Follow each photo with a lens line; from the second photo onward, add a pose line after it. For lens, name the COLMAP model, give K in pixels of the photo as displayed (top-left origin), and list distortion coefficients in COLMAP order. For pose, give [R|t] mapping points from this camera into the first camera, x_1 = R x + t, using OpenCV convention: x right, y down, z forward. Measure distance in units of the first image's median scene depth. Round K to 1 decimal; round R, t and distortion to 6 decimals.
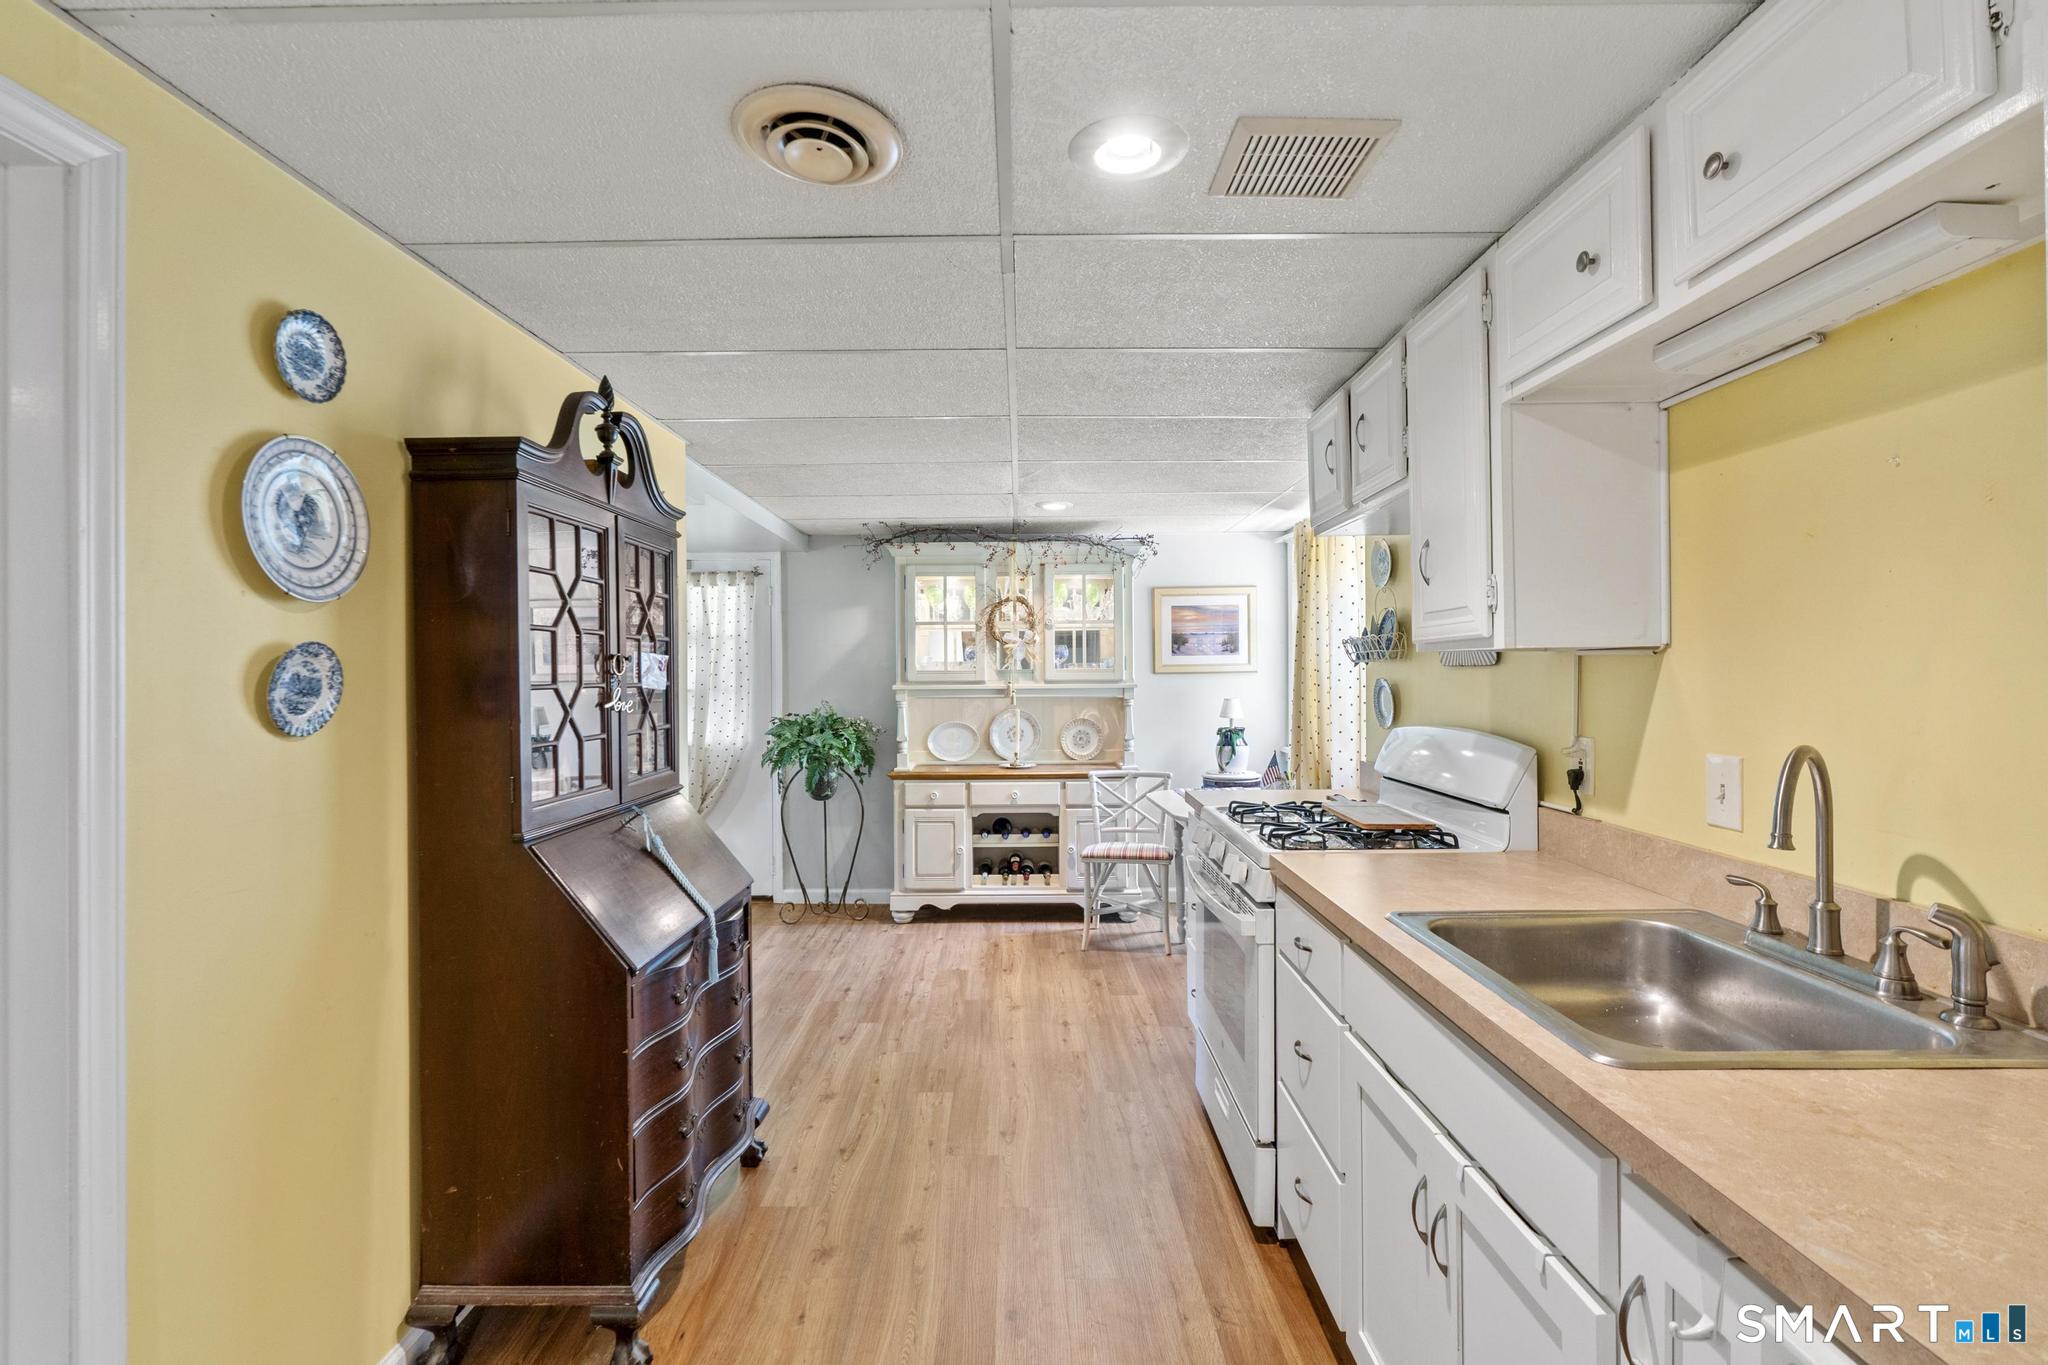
lens RADIAL K [[923.4, 0, 1023.5], [0, 923.4, 668.2], [0, 0, 1]] dist [-0.008816, 0.000766]
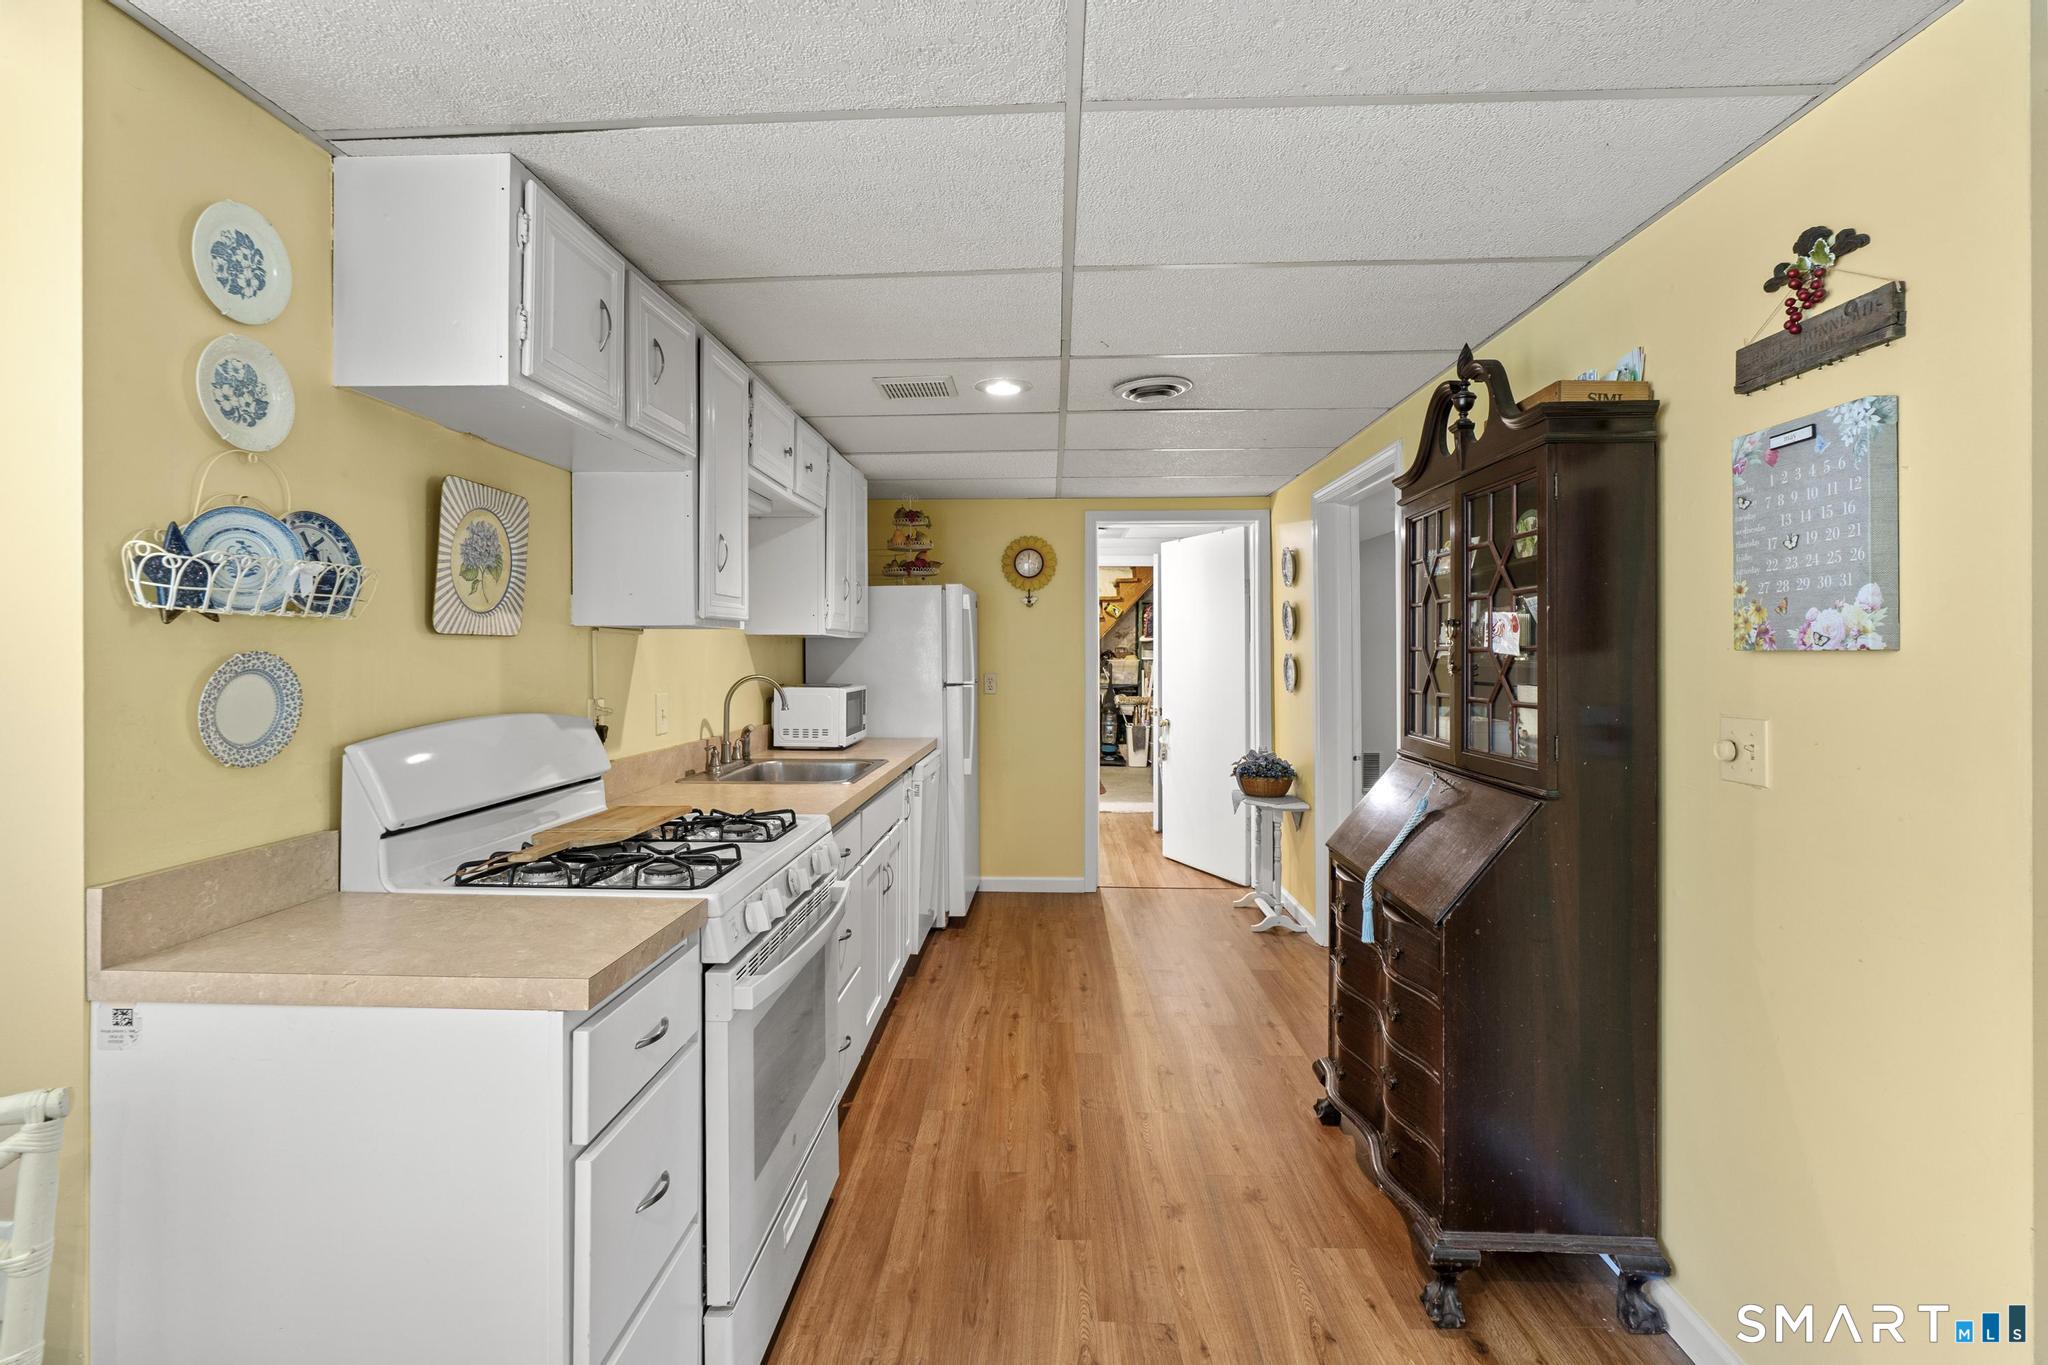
lens RADIAL K [[923.4, 0, 1020.6], [0, 923.4, 663.3], [0, 0, 1]] dist [-0.008816, 0.000766]
pose [[-0.999185, 0.011982, 0.038535, -0.000789], [0.012594, 0.999798, 0.015664, 0.012258], [-0.038339, 0.016136, -0.999134, 2.216963]]
